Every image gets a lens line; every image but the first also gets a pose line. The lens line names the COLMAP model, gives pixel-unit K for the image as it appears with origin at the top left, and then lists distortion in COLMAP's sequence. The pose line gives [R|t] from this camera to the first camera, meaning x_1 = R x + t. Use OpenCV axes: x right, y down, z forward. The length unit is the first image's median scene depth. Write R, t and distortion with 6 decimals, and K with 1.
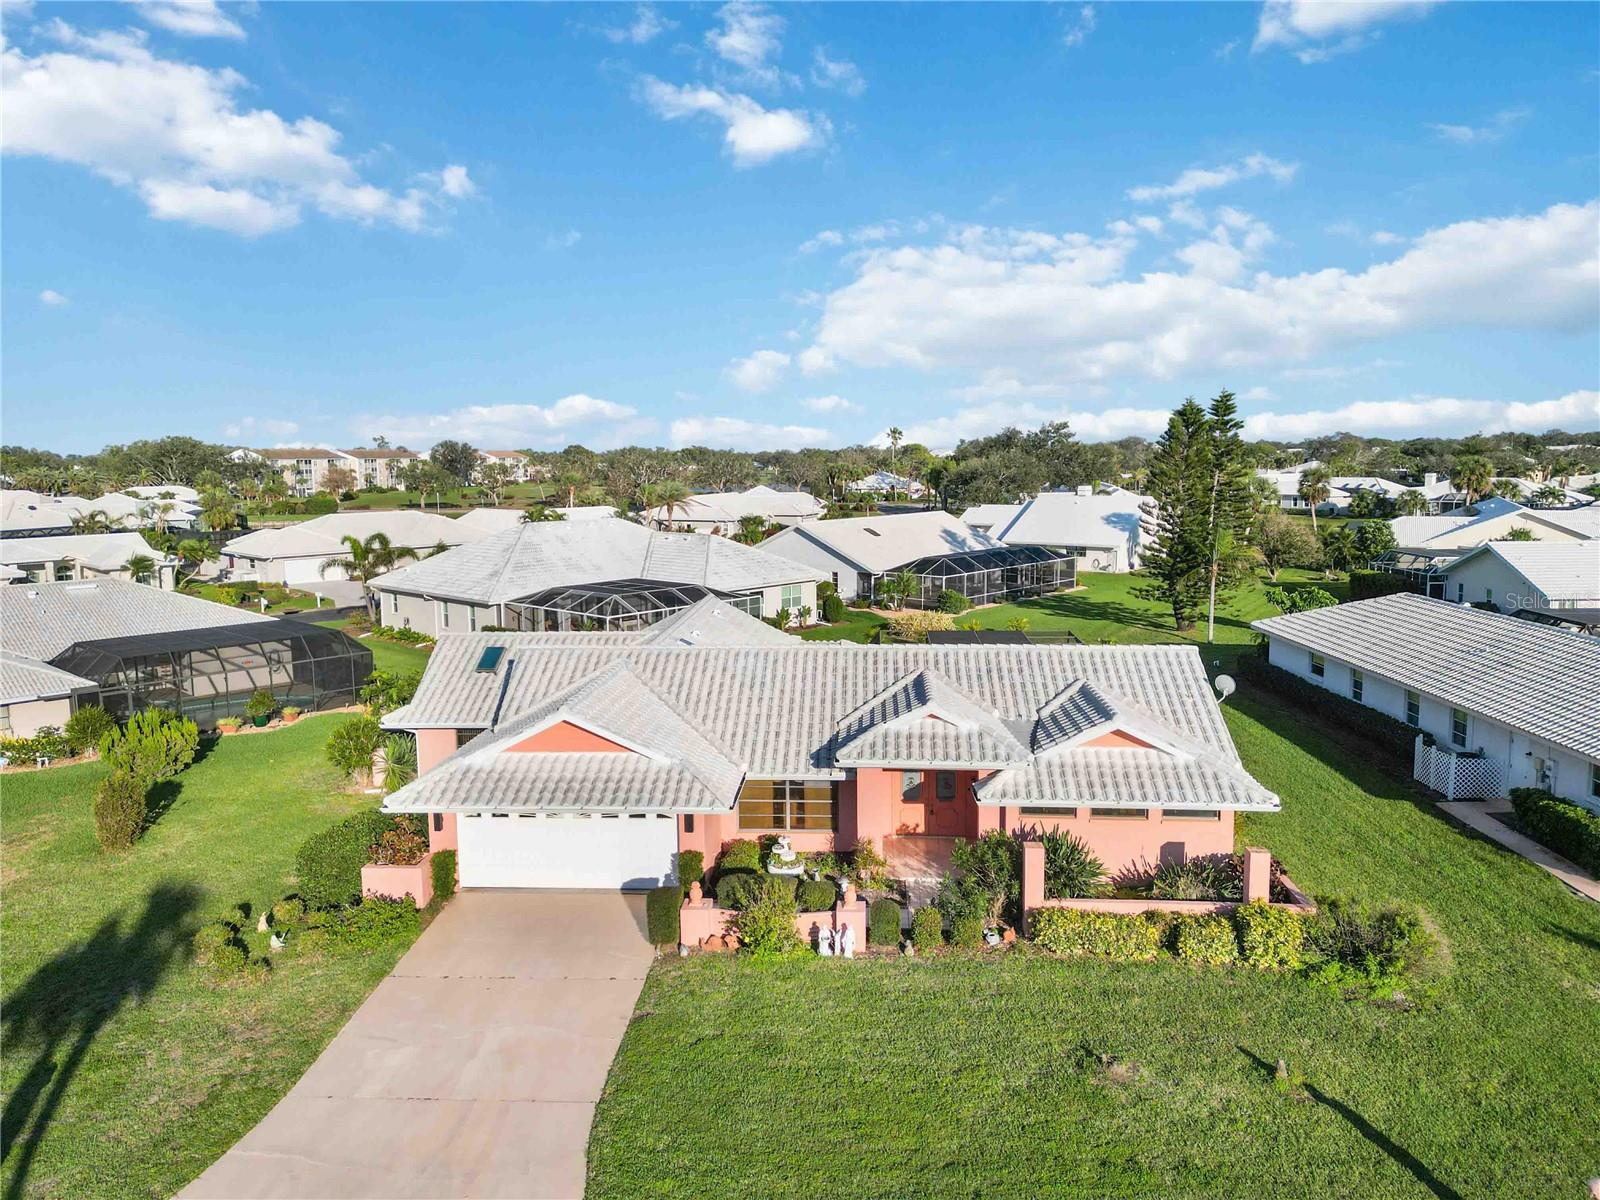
lens RADIAL K [[1117.0, 0, 799.5], [0, 1117.0, 592.4], [0, 0, 1]] dist [0.087969, -0.091888]
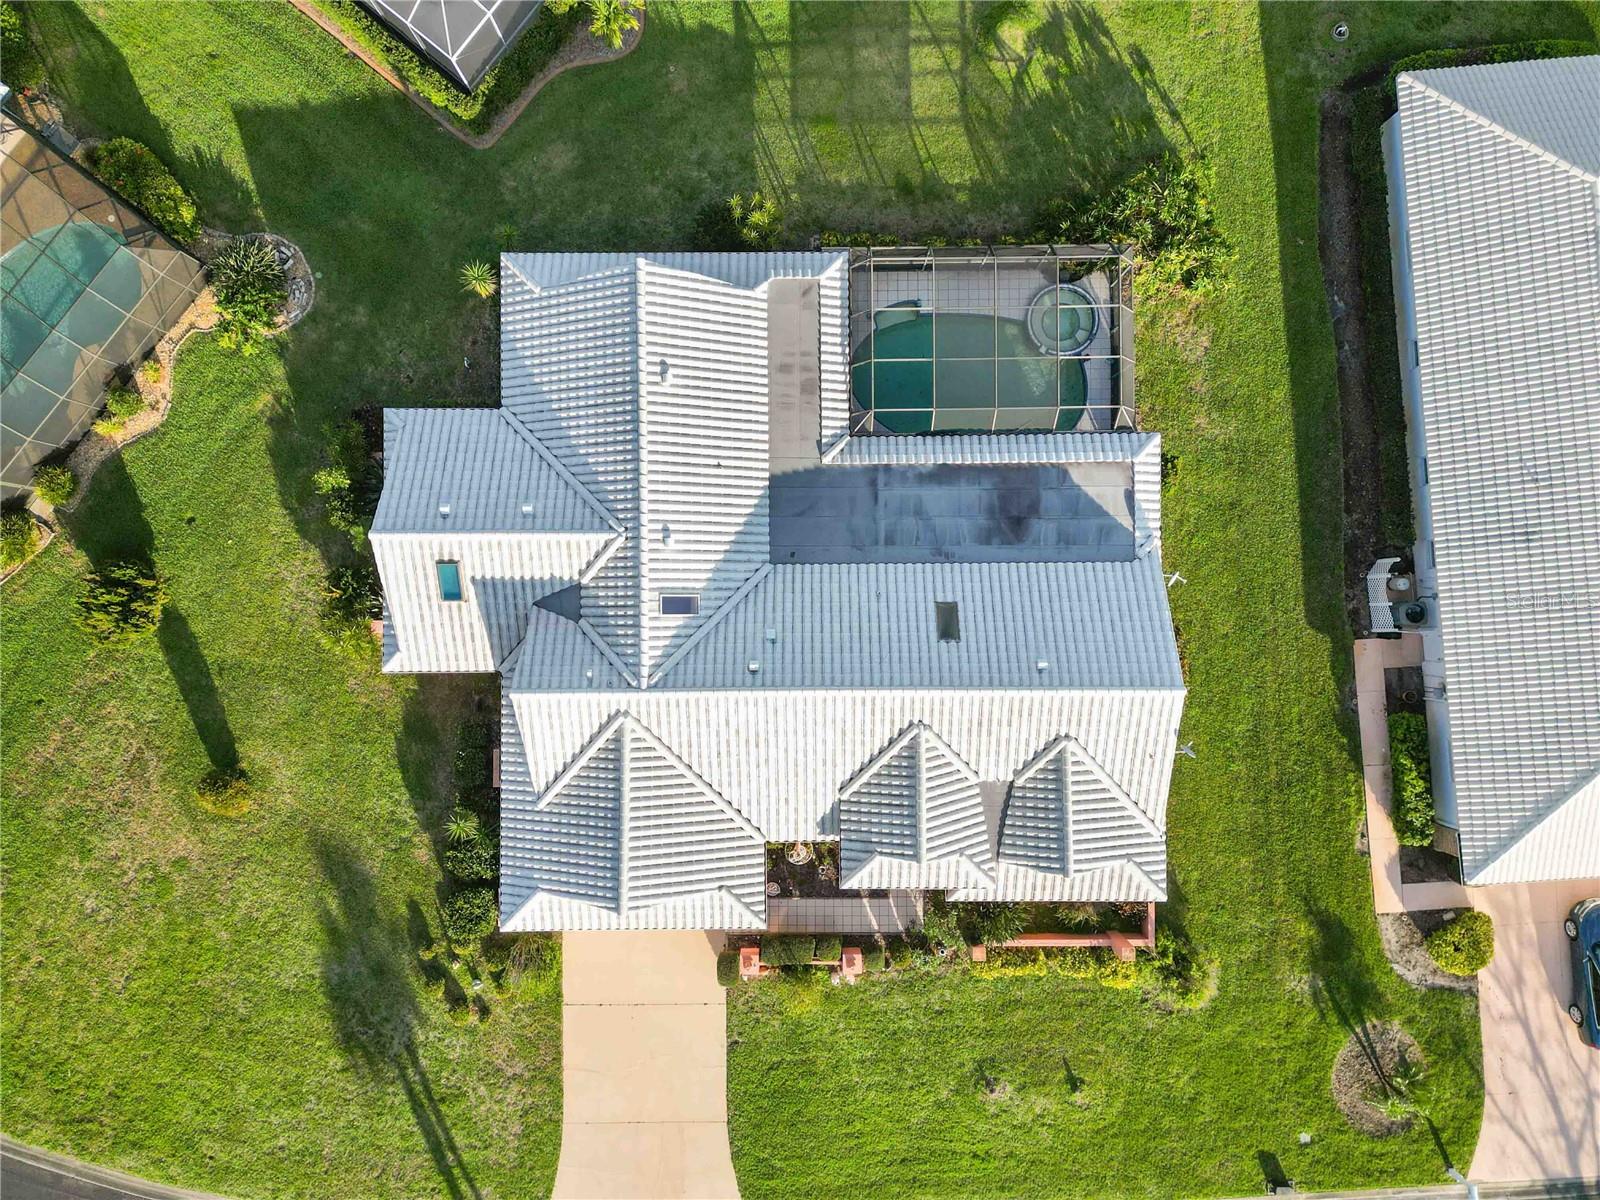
lens RADIAL K [[1120.9, 0, 787.1], [0, 1120.9, 598.8], [0, 0, 1]] dist [0.094380, -0.106476]
pose [[0.996611, -0.081274, 0.012682, -0.018847], [-0.000561, 0.147453, 0.989069, -1.157298], [-0.082256, -0.985724, 0.146908, 1.128966]]
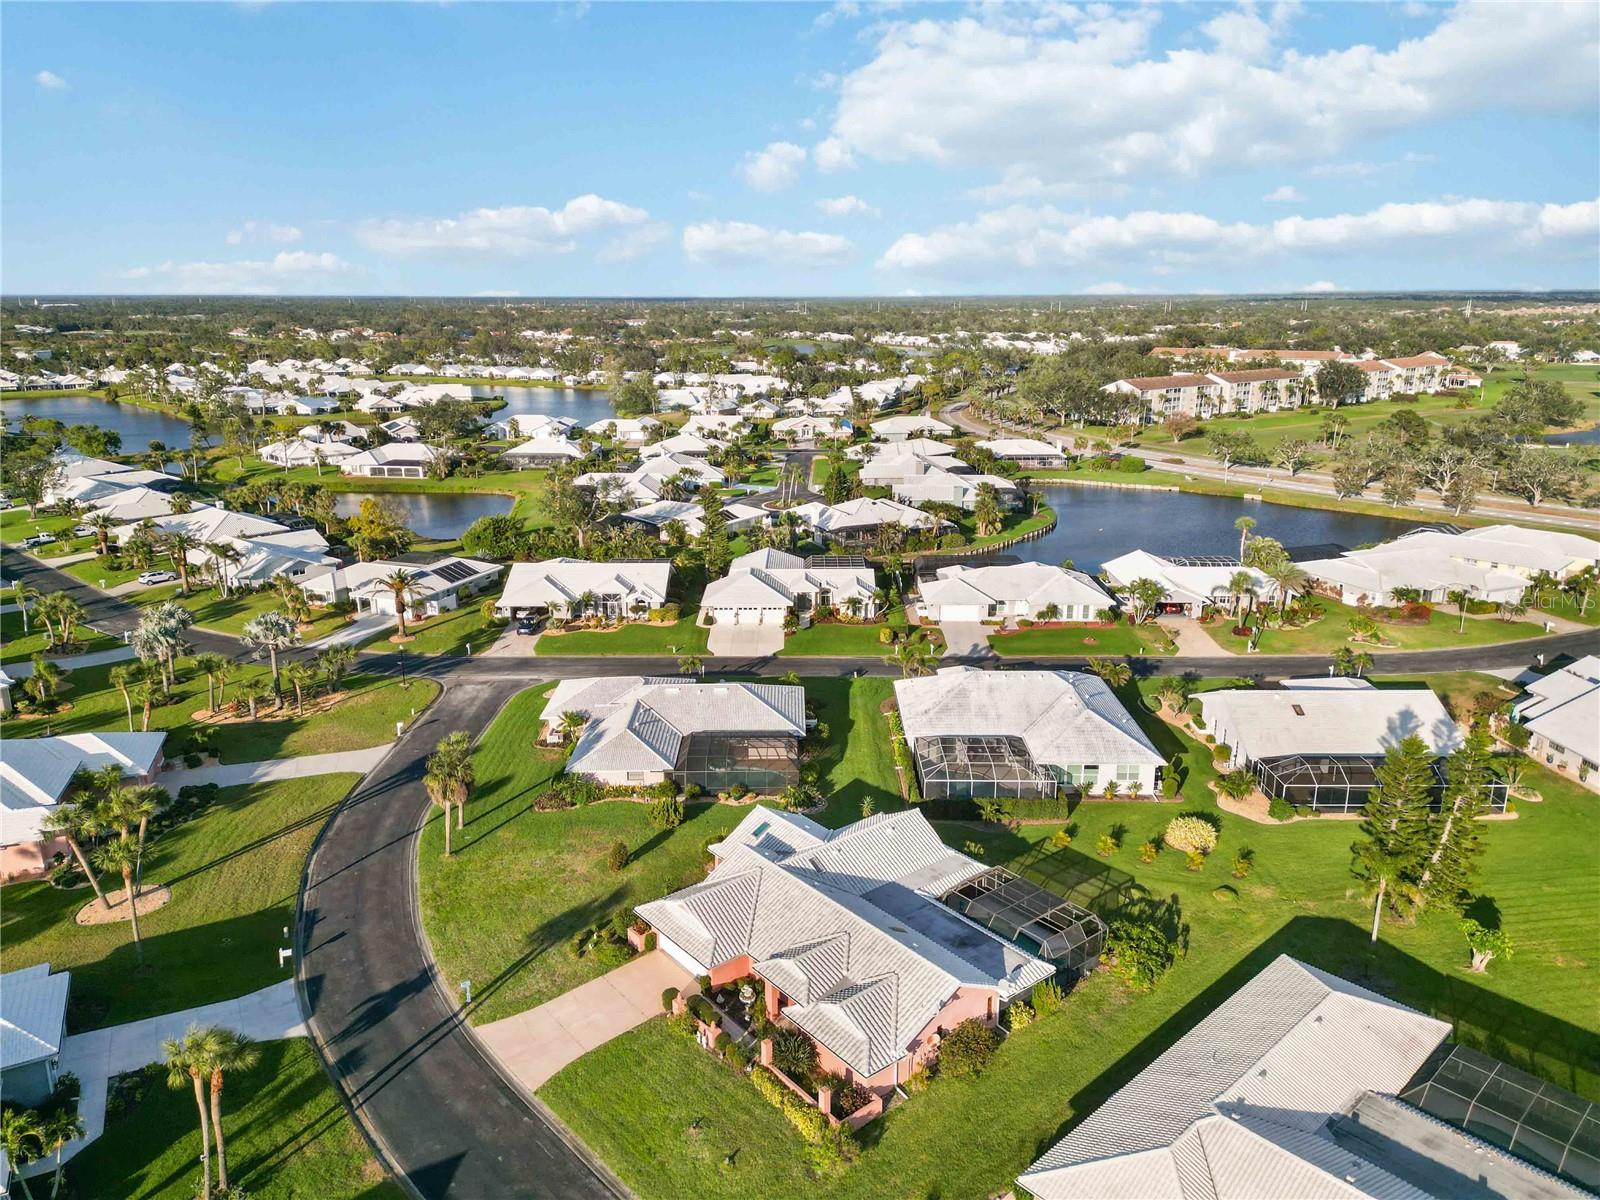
lens RADIAL K [[1113.0, 0, 800.0], [0, 1113.0, 600.0], [0, 0, 1]] dist [0.081099, -0.078624]
pose [[0.684337, 0.200295, -0.701116, 1.568543], [-0.095838, 0.977898, 0.185822, -1.030600], [0.722840, -0.059971, 0.688408, -0.485573]]
